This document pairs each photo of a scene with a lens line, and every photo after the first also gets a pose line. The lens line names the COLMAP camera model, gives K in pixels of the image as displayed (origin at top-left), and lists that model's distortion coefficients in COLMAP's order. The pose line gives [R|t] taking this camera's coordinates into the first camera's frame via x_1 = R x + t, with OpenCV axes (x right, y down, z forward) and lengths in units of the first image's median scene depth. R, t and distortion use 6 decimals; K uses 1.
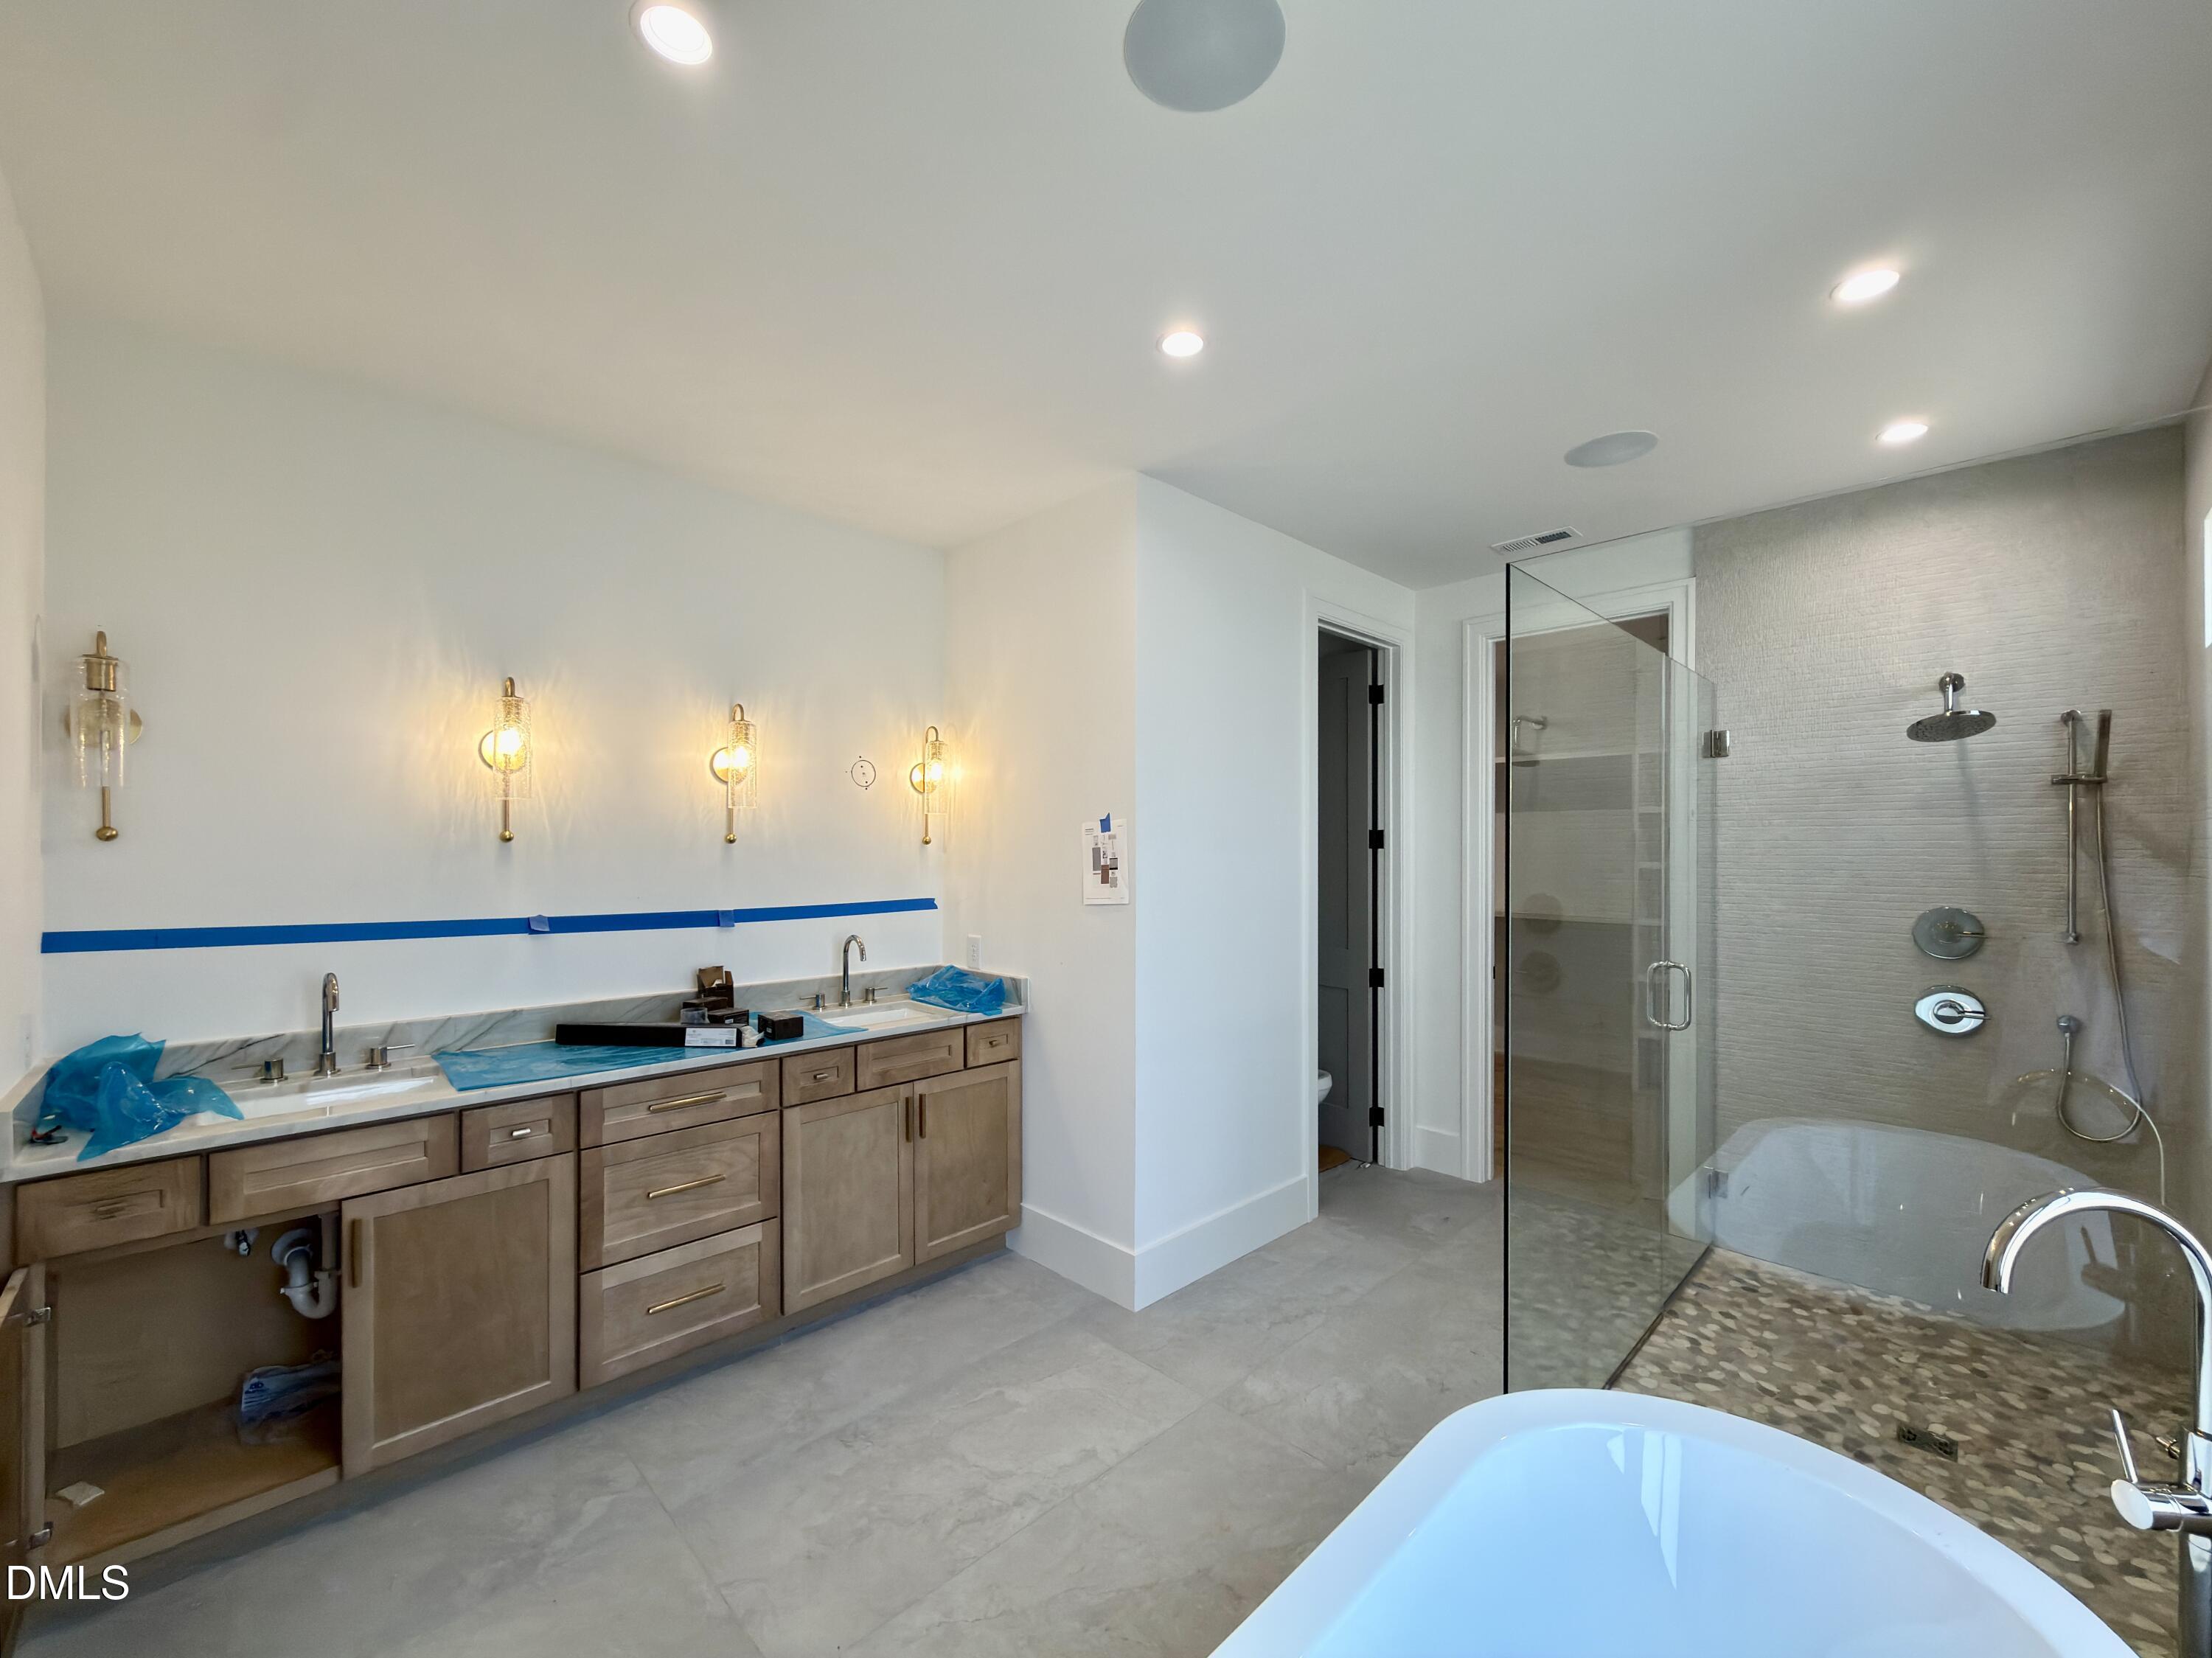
lens RADIAL K [[892.9, 0, 1110.0], [0, 892.9, 840.1], [0, 0, 1]] dist [-0.003669, 0.001572]
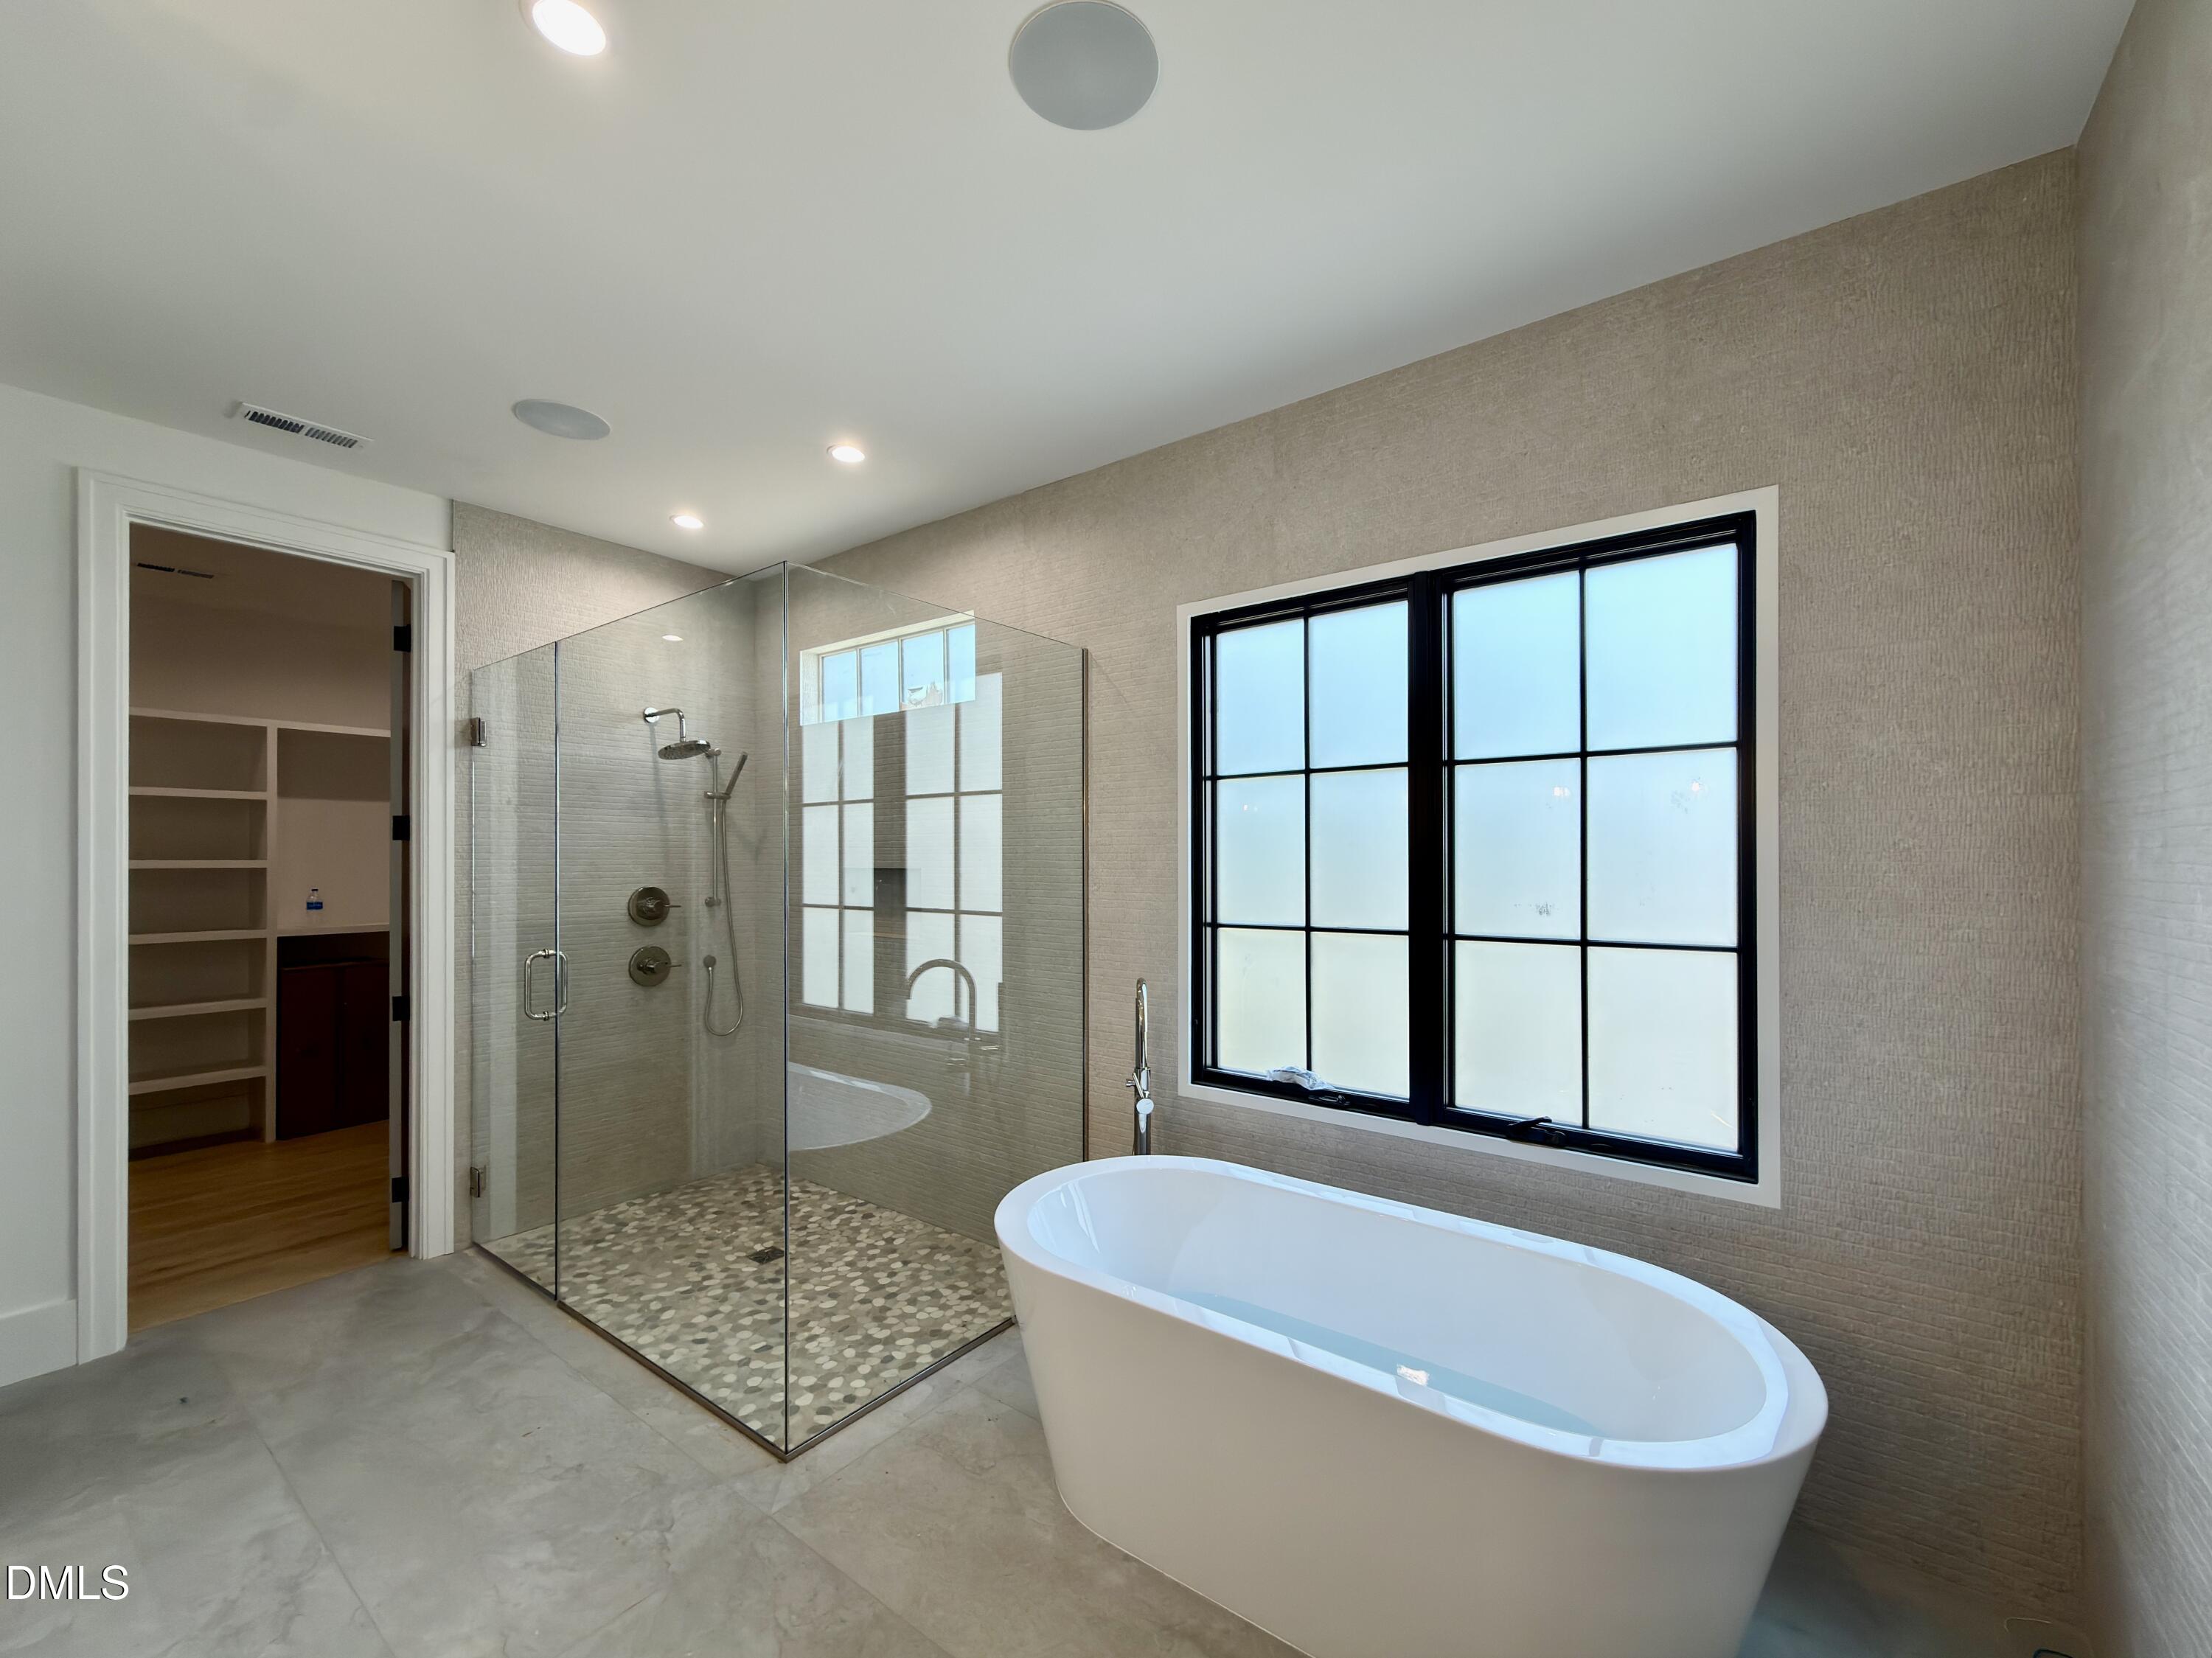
lens RADIAL K [[892.9, 0, 1106.5], [0, 892.9, 847.8], [0, 0, 1]] dist [-0.003669, 0.001572]
pose [[-0.143754, 0.008193, 0.989580, -0.493358], [-0.012930, 0.999865, -0.010156, 0.026297], [-0.989529, -0.014255, -0.143629, 0.579843]]
